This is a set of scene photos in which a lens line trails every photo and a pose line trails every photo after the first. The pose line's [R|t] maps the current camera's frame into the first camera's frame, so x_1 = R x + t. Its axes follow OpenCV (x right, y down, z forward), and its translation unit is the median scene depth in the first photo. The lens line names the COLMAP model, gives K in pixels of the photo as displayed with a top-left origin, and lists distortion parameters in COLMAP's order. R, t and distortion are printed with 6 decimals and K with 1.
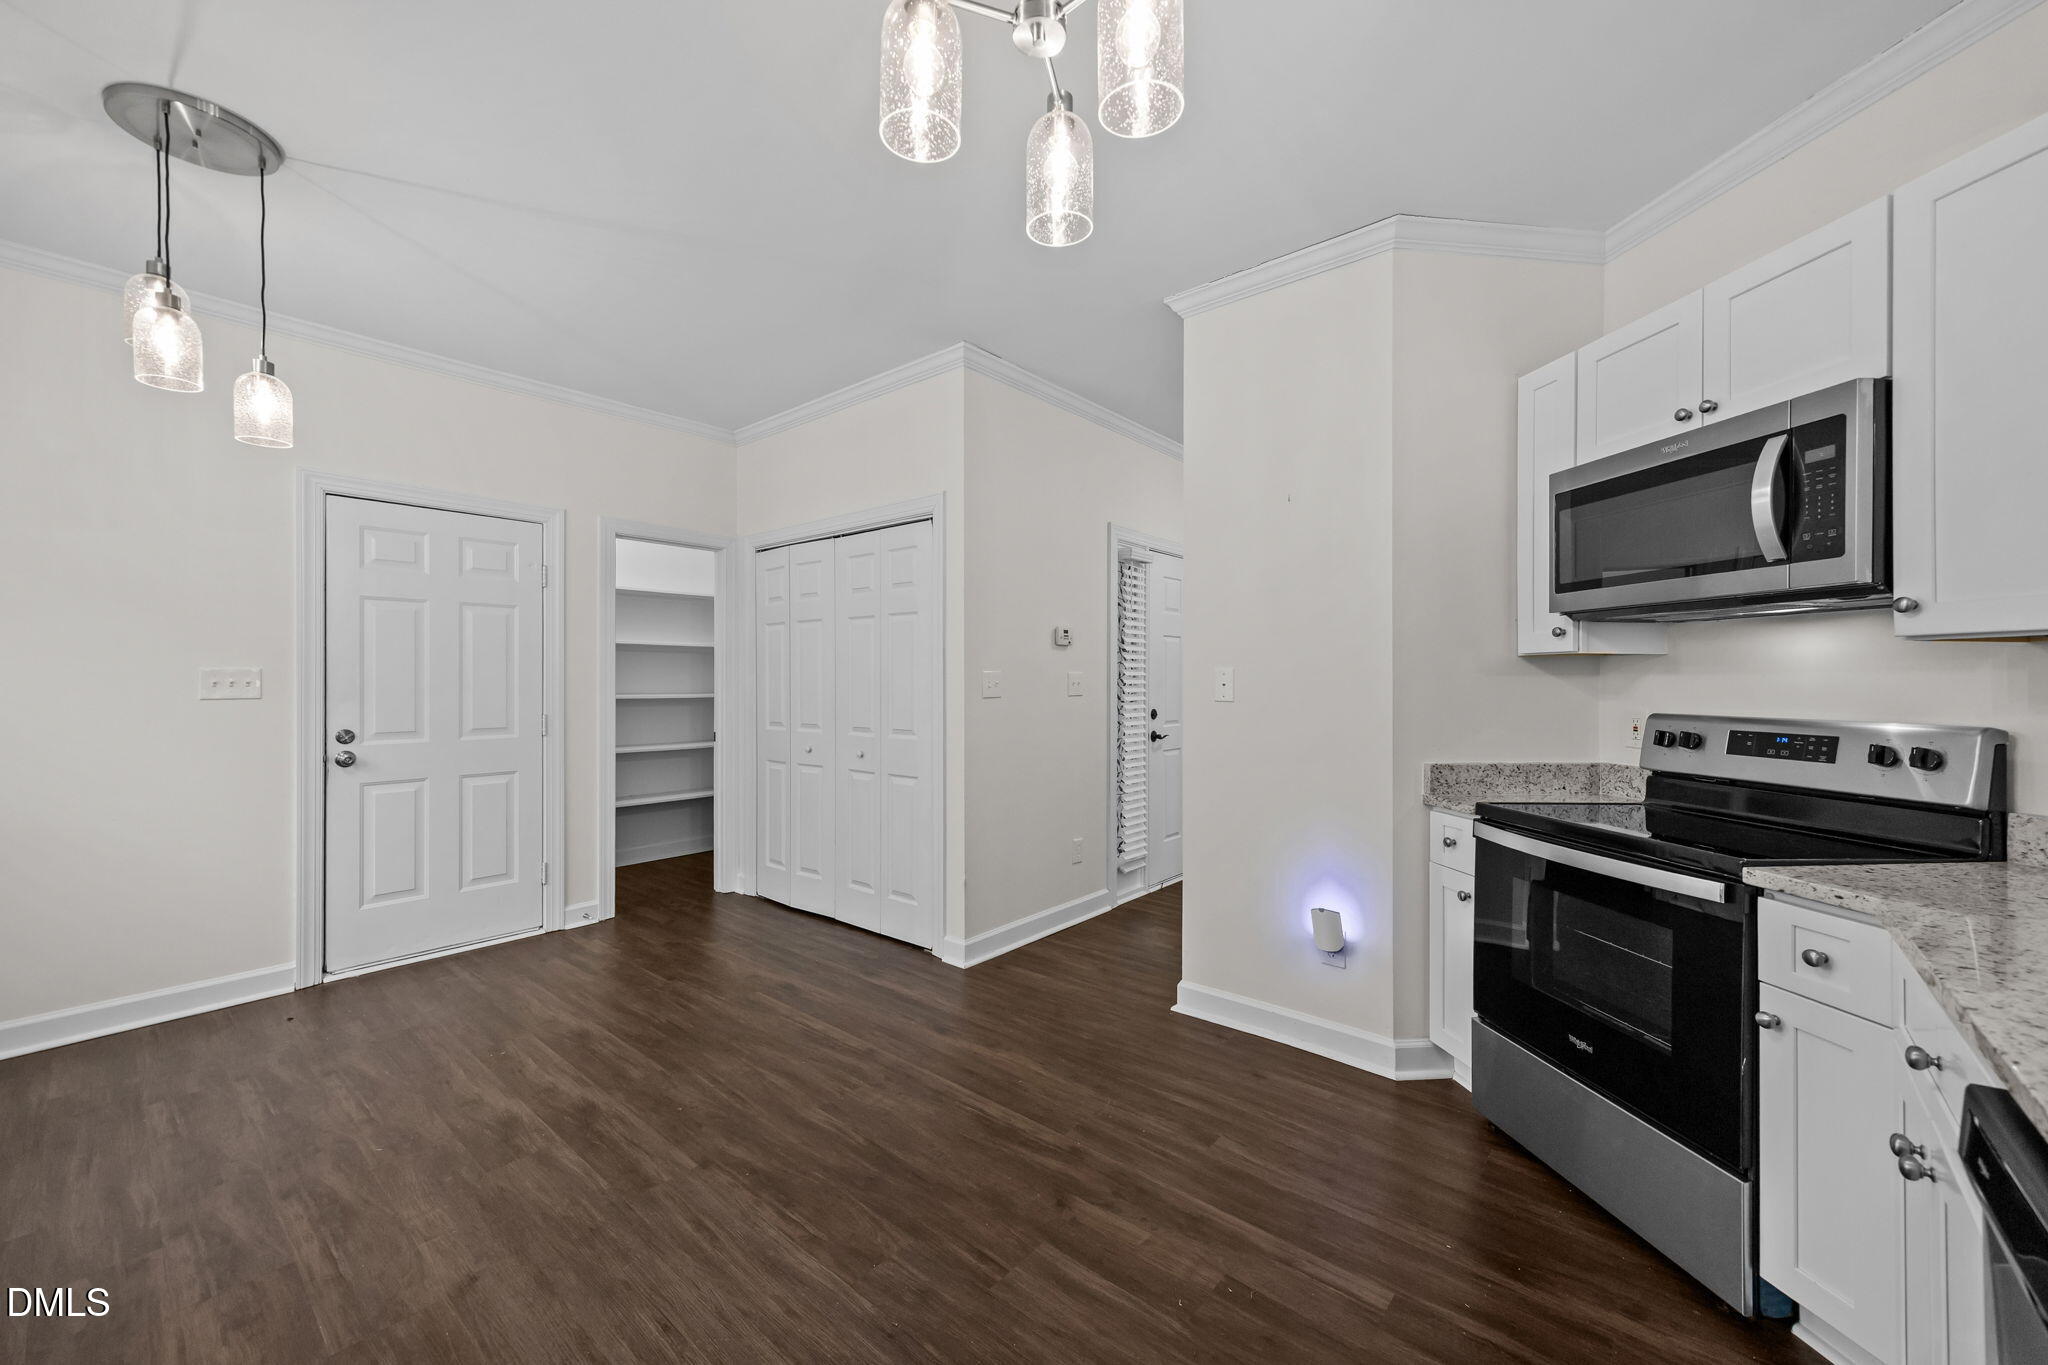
lens RADIAL K [[778.0, 0, 1024.0], [0, 778.0, 682.5], [0, 0, 1]] dist [0.009996, -0.000002]
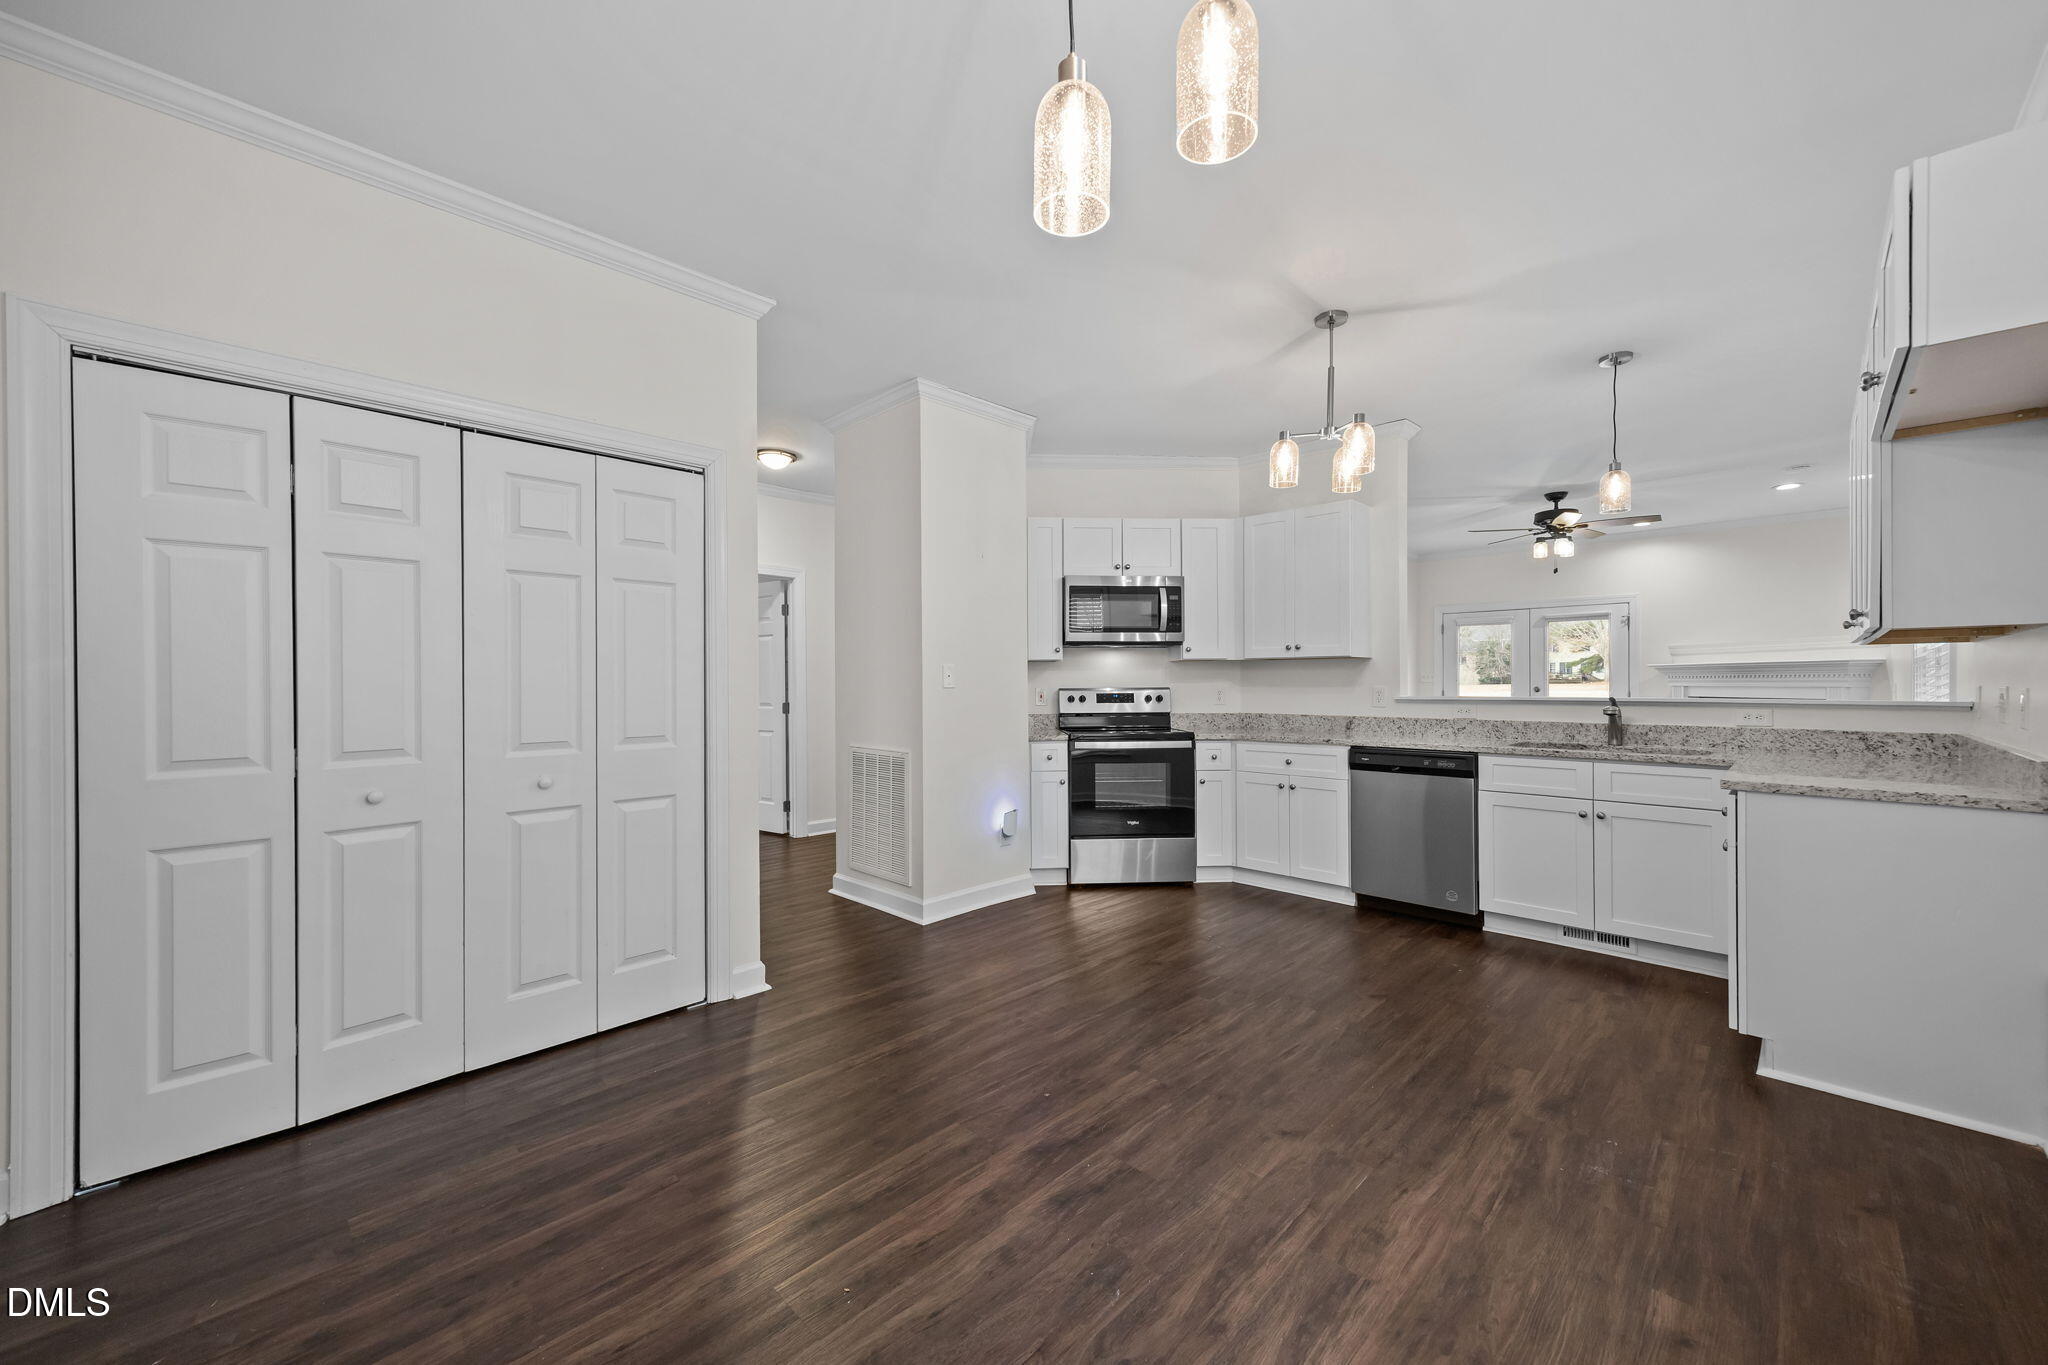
lens RADIAL K [[778.0, 0, 1024.0], [0, 778.0, 682.5], [0, 0, 1]] dist [0.009996, -0.000002]
pose [[0.089699, -0.003723, 0.995962, -1.576735], [0.008698, 0.999958, 0.002954, 0.017006], [-0.995931, 0.008398, 0.089728, 1.028469]]
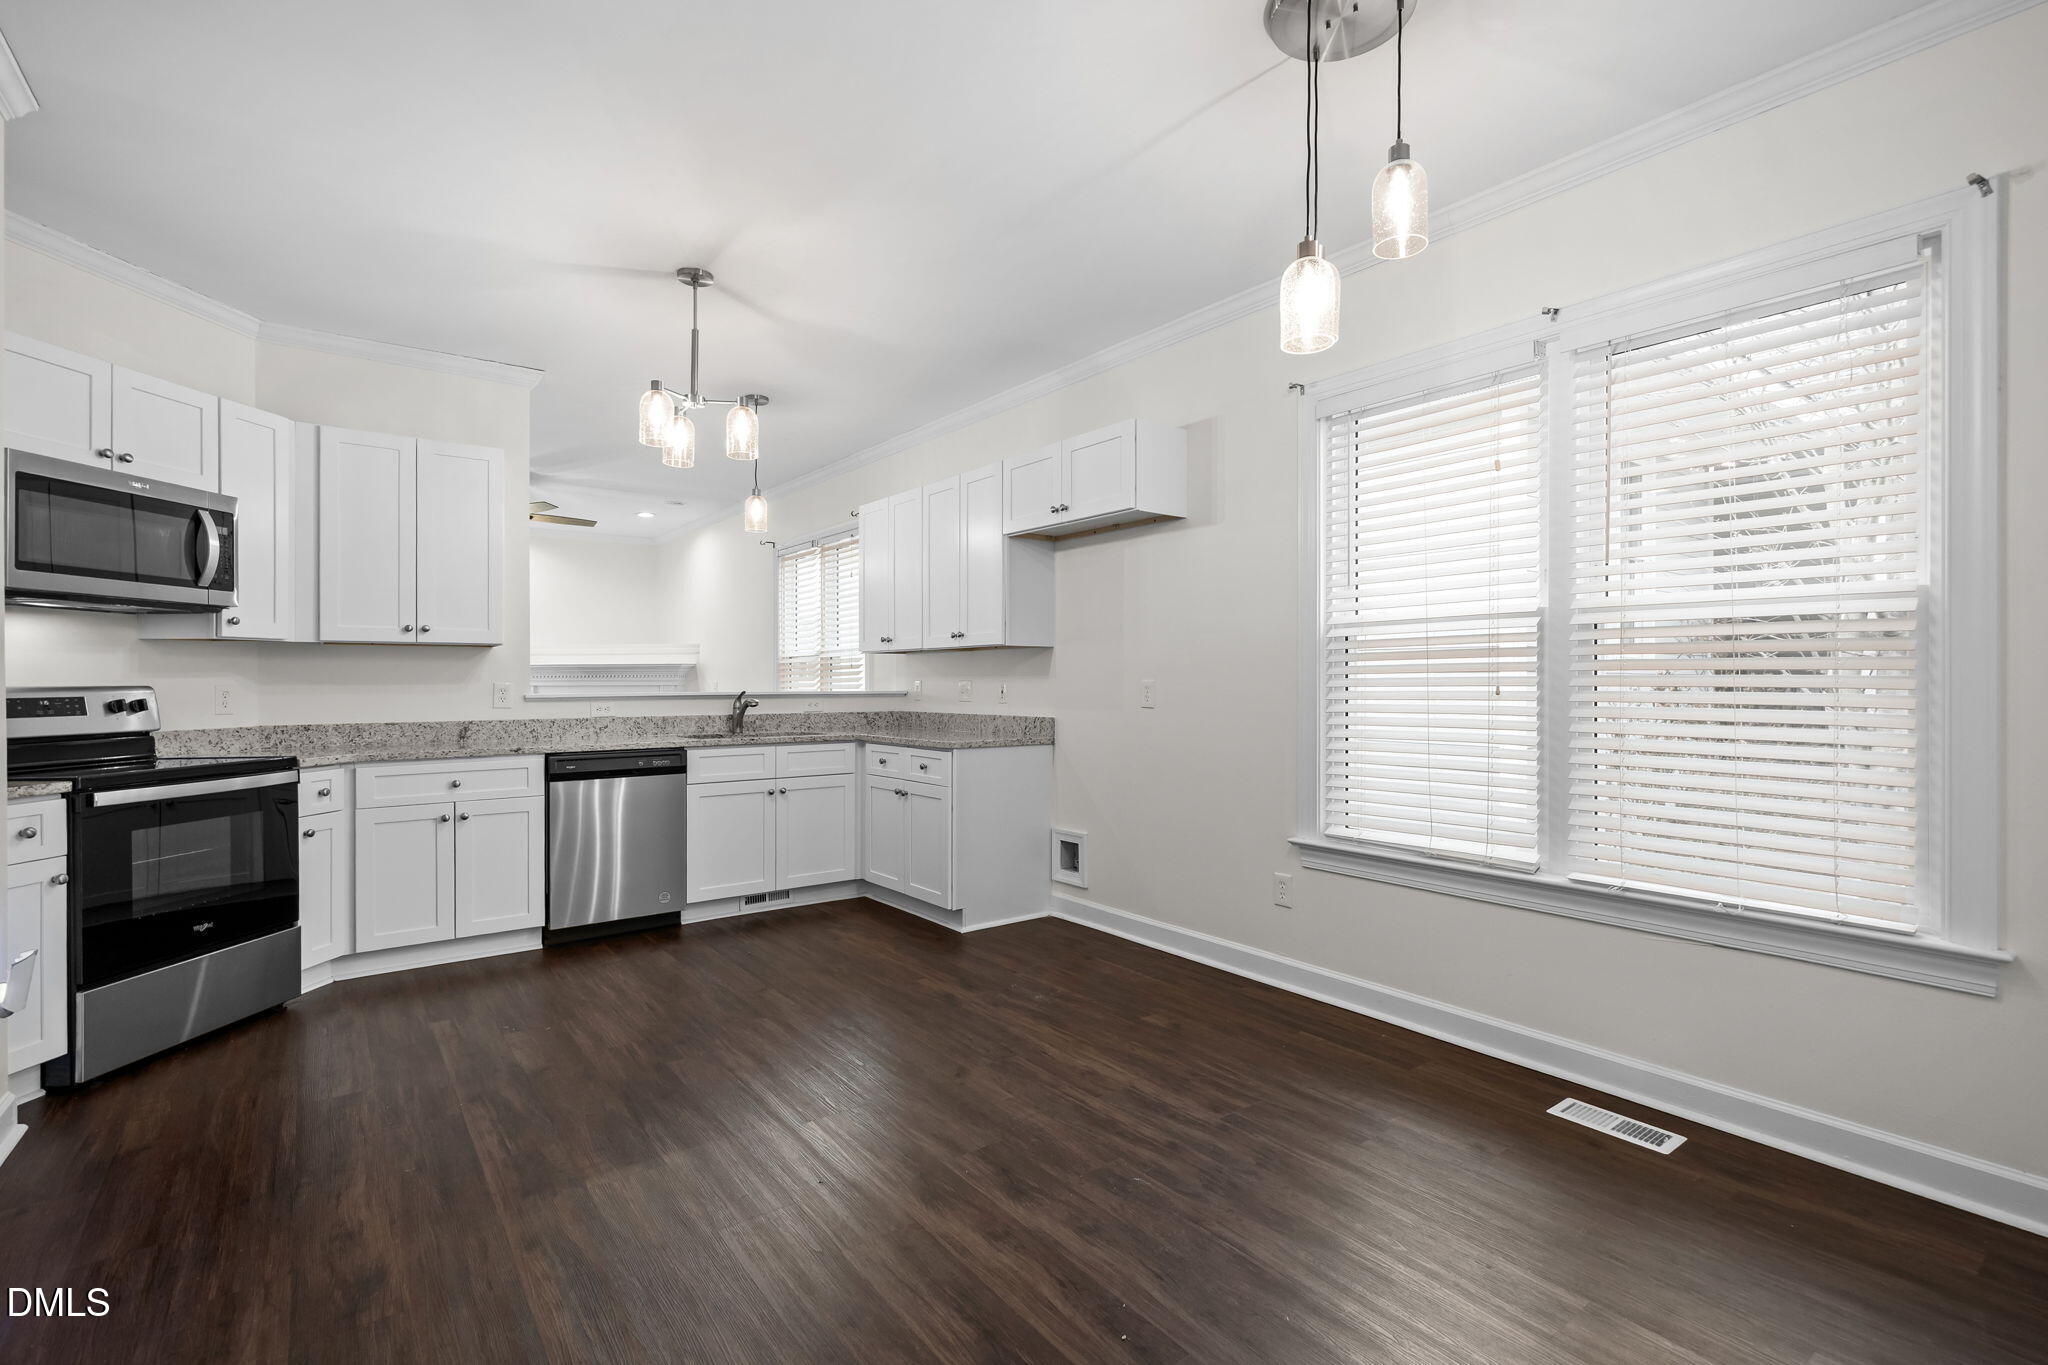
lens RADIAL K [[933.8, 0, 1024.0], [0, 933.8, 682.5], [0, 0, 1]] dist [0.004892, 0.000266]
pose [[-0.972094, 0.000320, 0.234592, -0.958914], [0.001953, 0.999975, 0.006728, 0.030635], [-0.234584, 0.006998, -0.972071, 2.057843]]
